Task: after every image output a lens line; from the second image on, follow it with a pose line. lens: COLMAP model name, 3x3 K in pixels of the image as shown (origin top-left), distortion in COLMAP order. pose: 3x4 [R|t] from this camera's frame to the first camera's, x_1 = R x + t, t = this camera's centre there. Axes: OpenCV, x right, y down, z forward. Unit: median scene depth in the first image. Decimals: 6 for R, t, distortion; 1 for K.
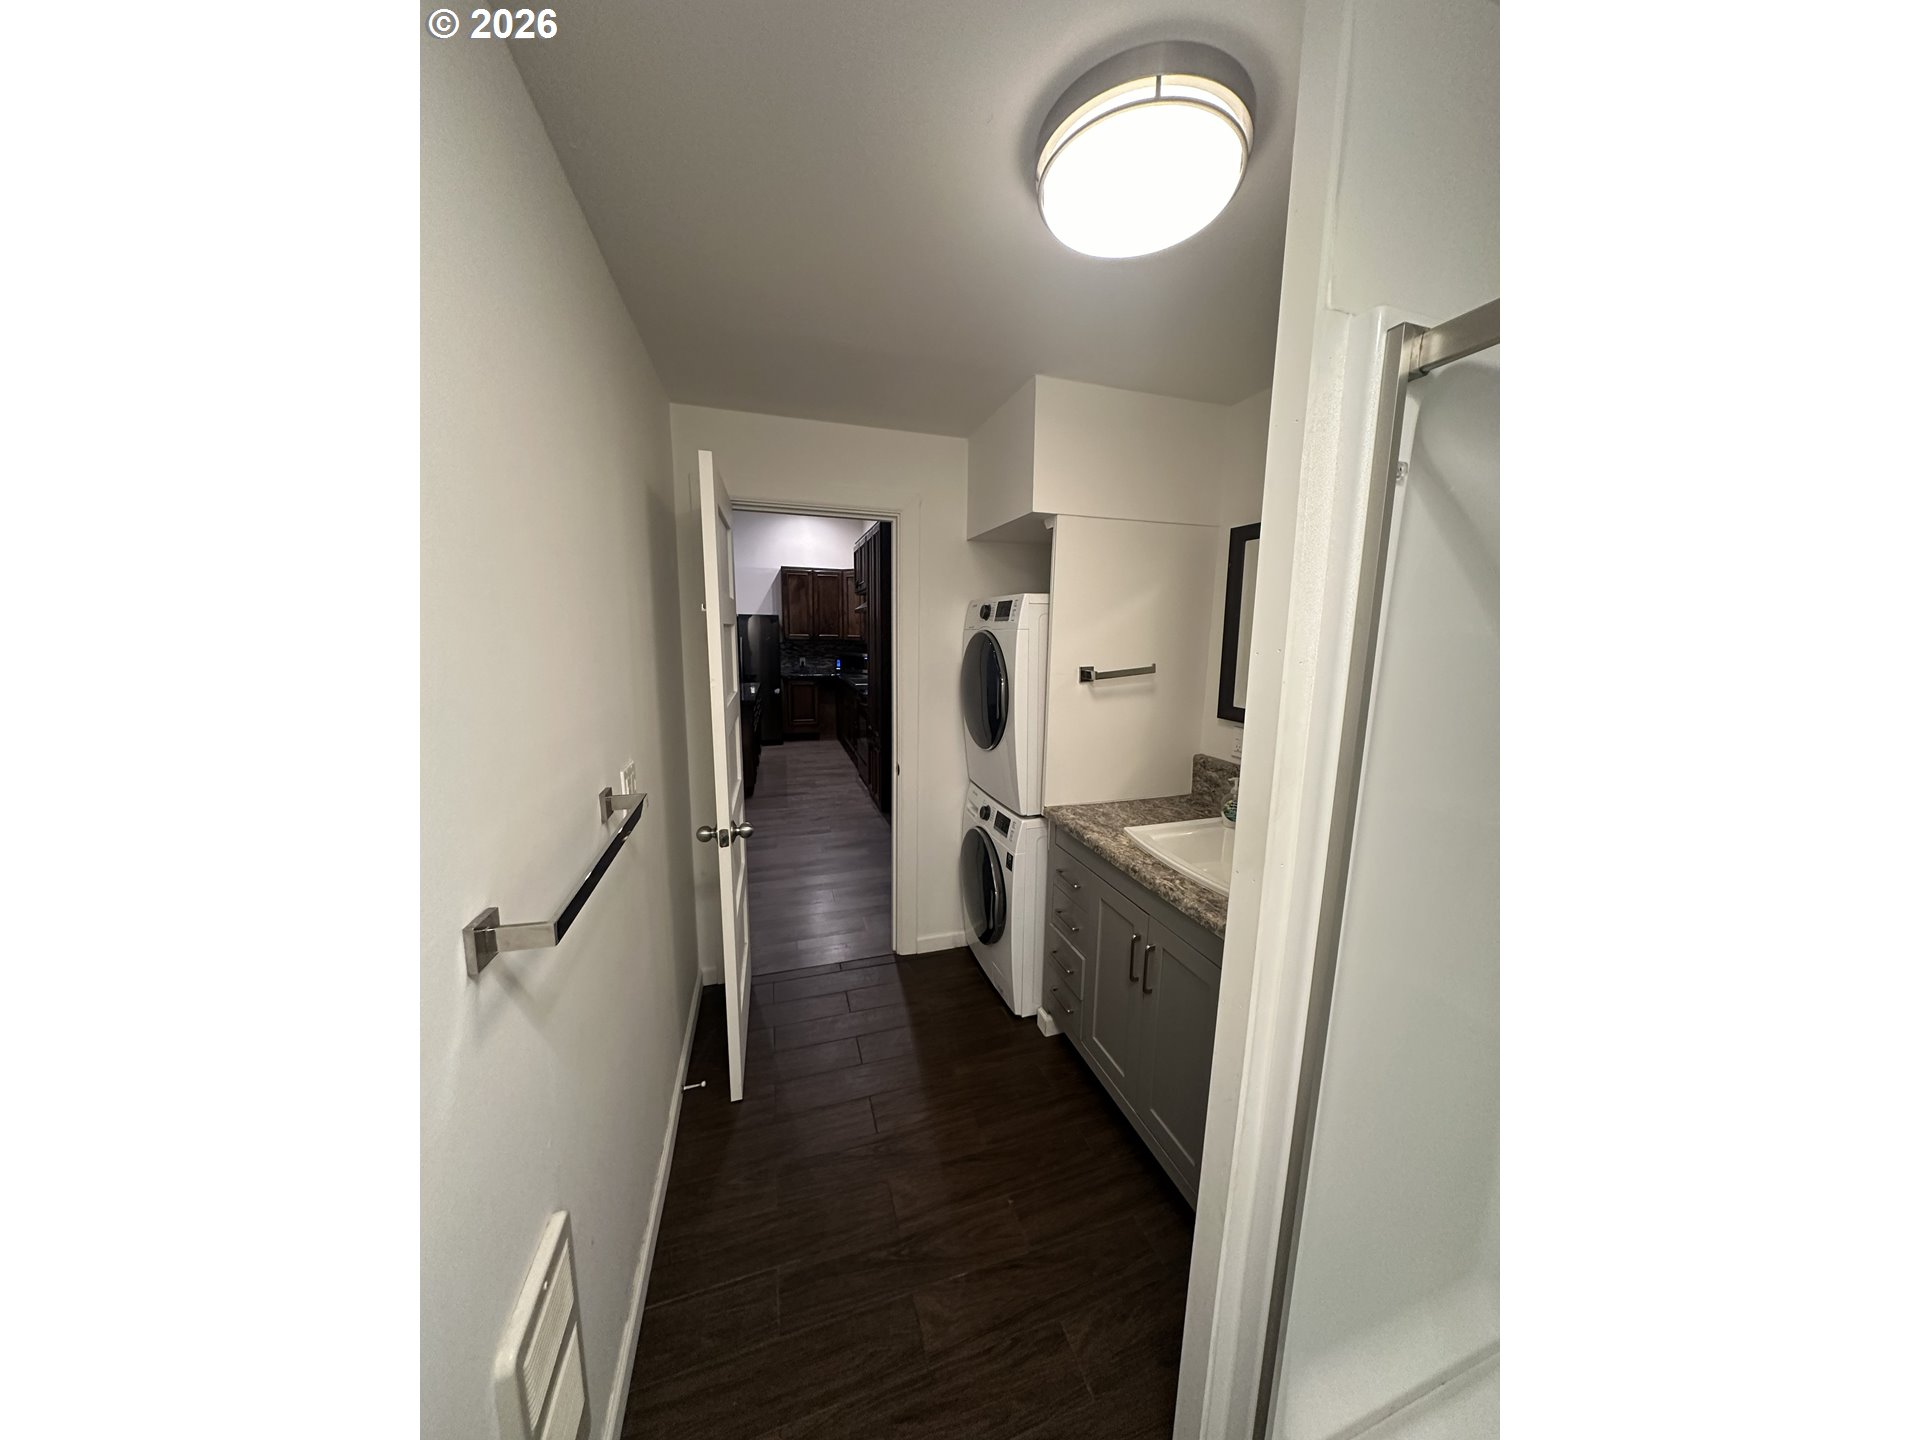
lens RADIAL K [[581.6, 0, 961.1], [0, 581.6, 722.3], [0, 0, 1]] dist [-0.000945, 0.000004]
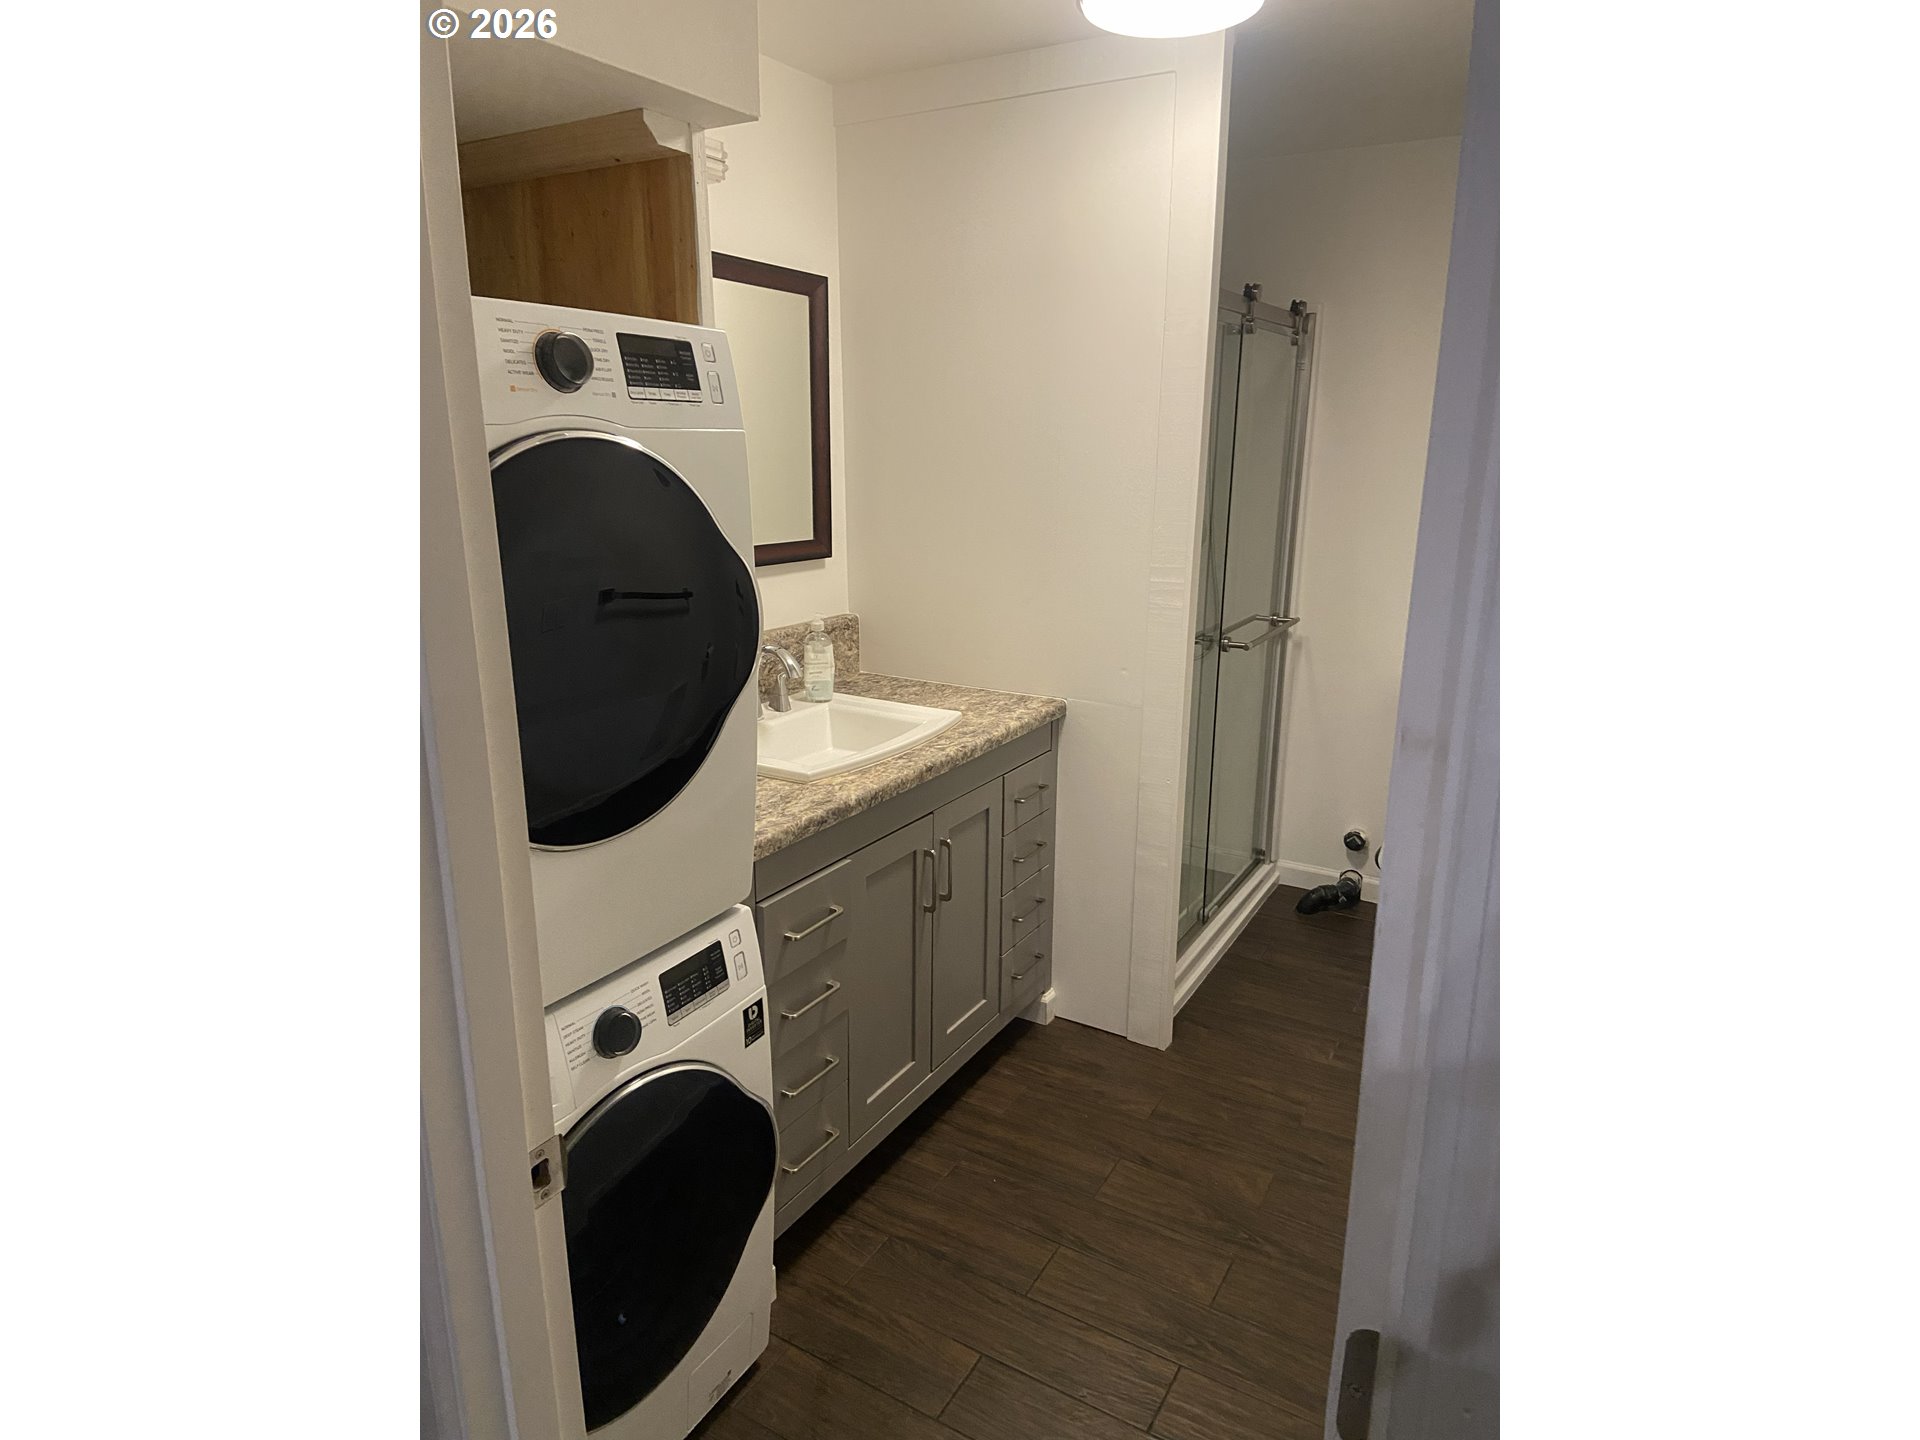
lens RADIAL K [[1088.2, 0, 969.1], [0, 1088.2, 718.6], [0, 0, 1]] dist [0.065086, -0.002221]
pose [[-0.656540, -0.208725, 0.724838, -0.542779], [0.101903, 0.927598, 0.359413, -0.221763], [-0.747376, 0.309832, -0.587735, 1.320301]]
